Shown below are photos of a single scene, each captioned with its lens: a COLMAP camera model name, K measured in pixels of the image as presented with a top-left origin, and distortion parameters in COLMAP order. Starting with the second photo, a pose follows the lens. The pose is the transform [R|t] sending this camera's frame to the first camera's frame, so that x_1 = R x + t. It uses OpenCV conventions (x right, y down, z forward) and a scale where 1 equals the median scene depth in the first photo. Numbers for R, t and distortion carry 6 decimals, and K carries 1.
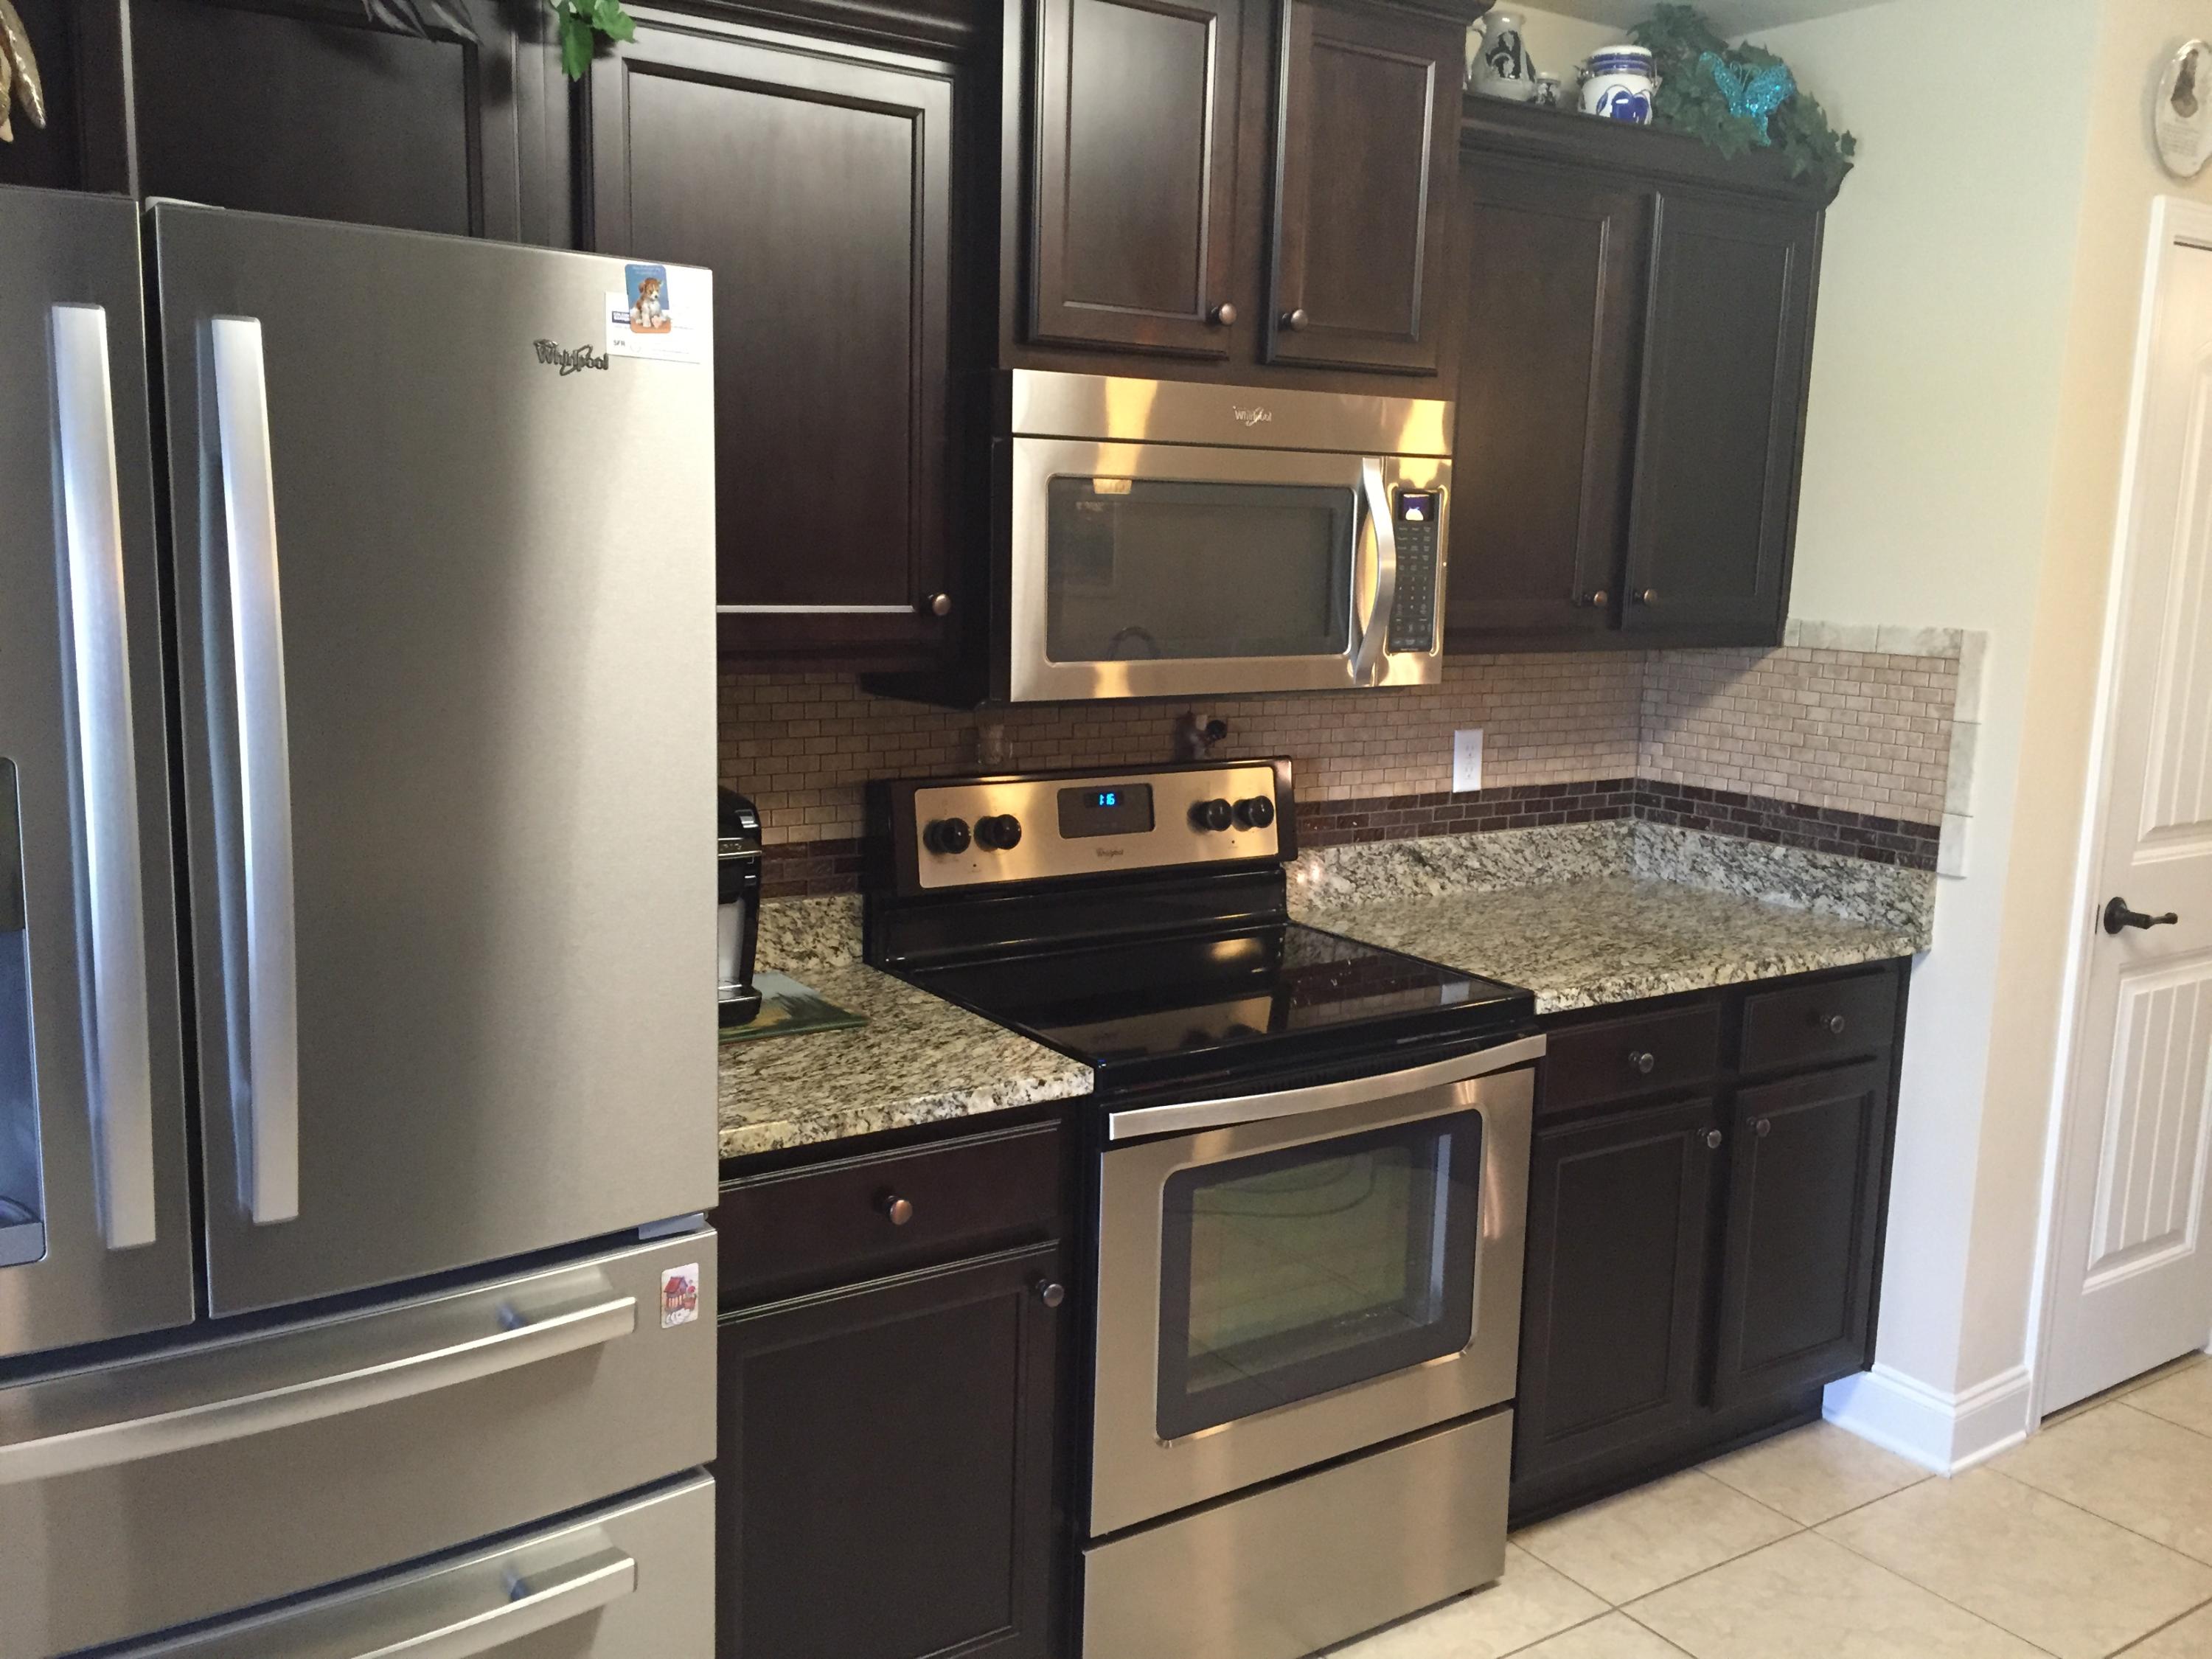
lens RADIAL K [[1881.4, 0, 1103.7], [0, 1881.4, 813.3], [0, 0, 1]] dist [0.082500, -0.115829]
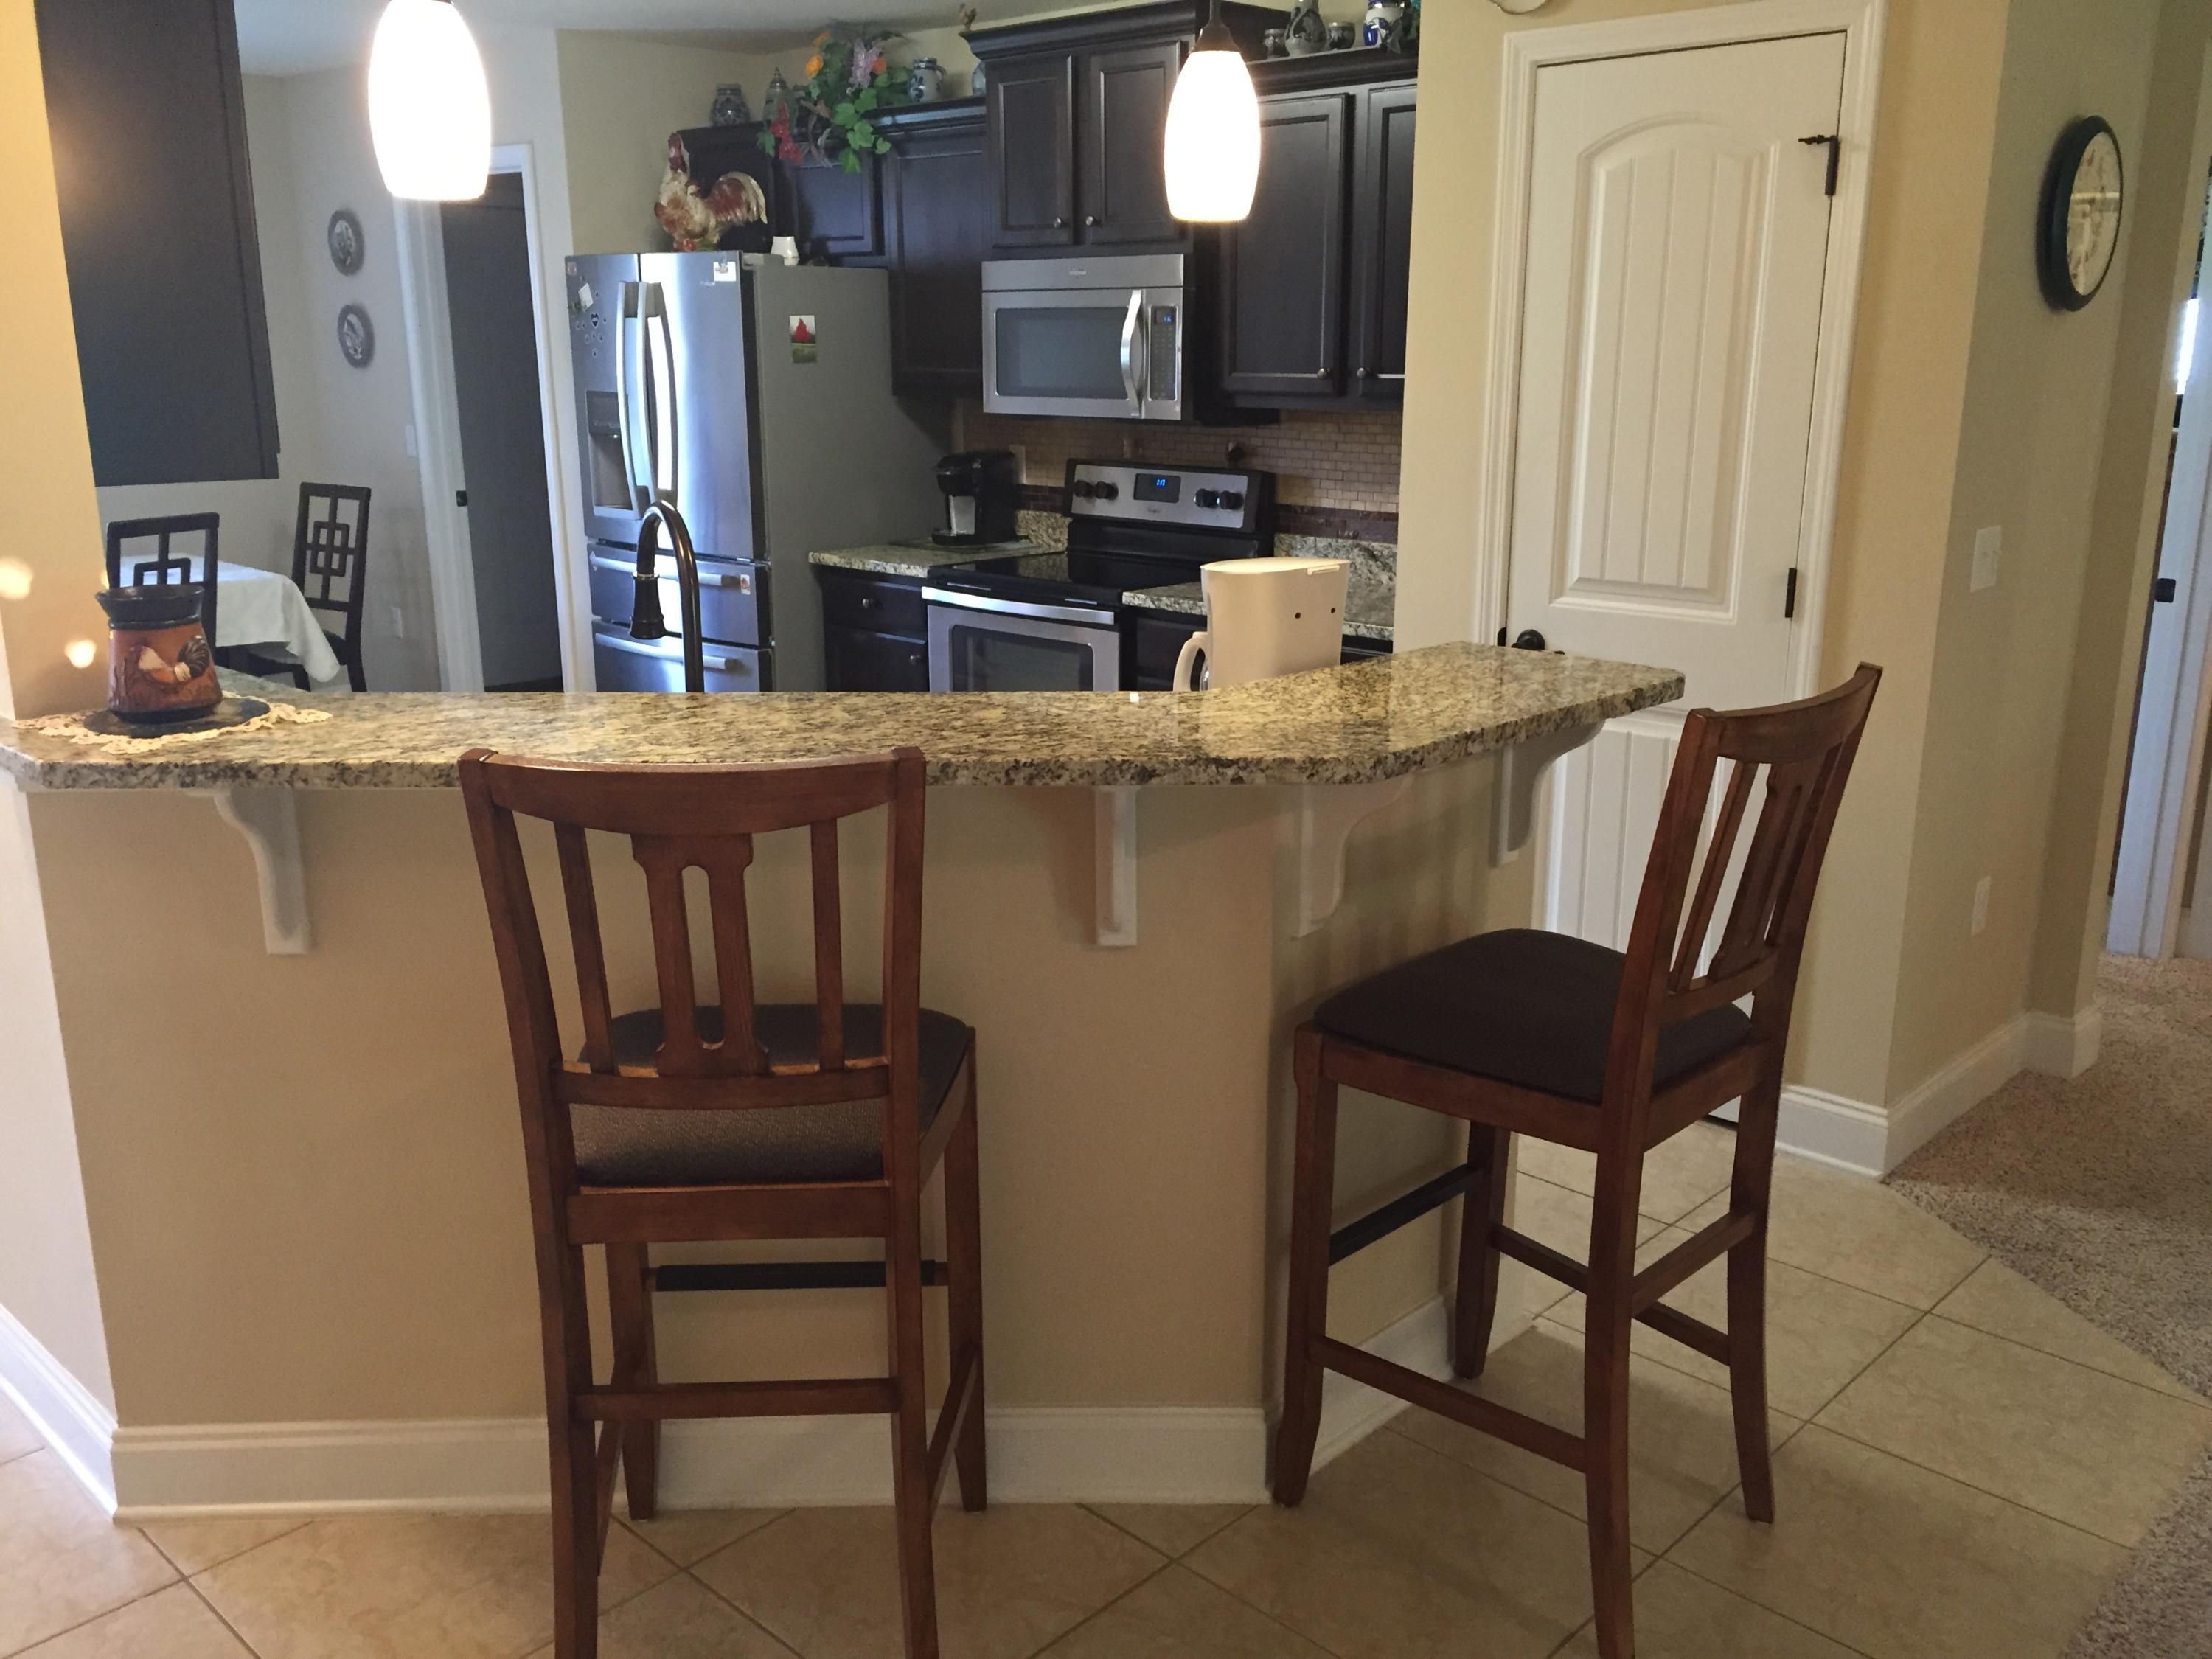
lens RADIAL K [[1881.4, 0, 1103.7], [0, 1881.4, 813.3], [0, 0, 1]] dist [0.082500, -0.115829]
pose [[0.214598, 0.215624, -0.952604, 1.712072], [-0.144305, 0.971622, 0.187420, -0.028896], [0.965983, 0.097245, 0.239624, 0.494654]]
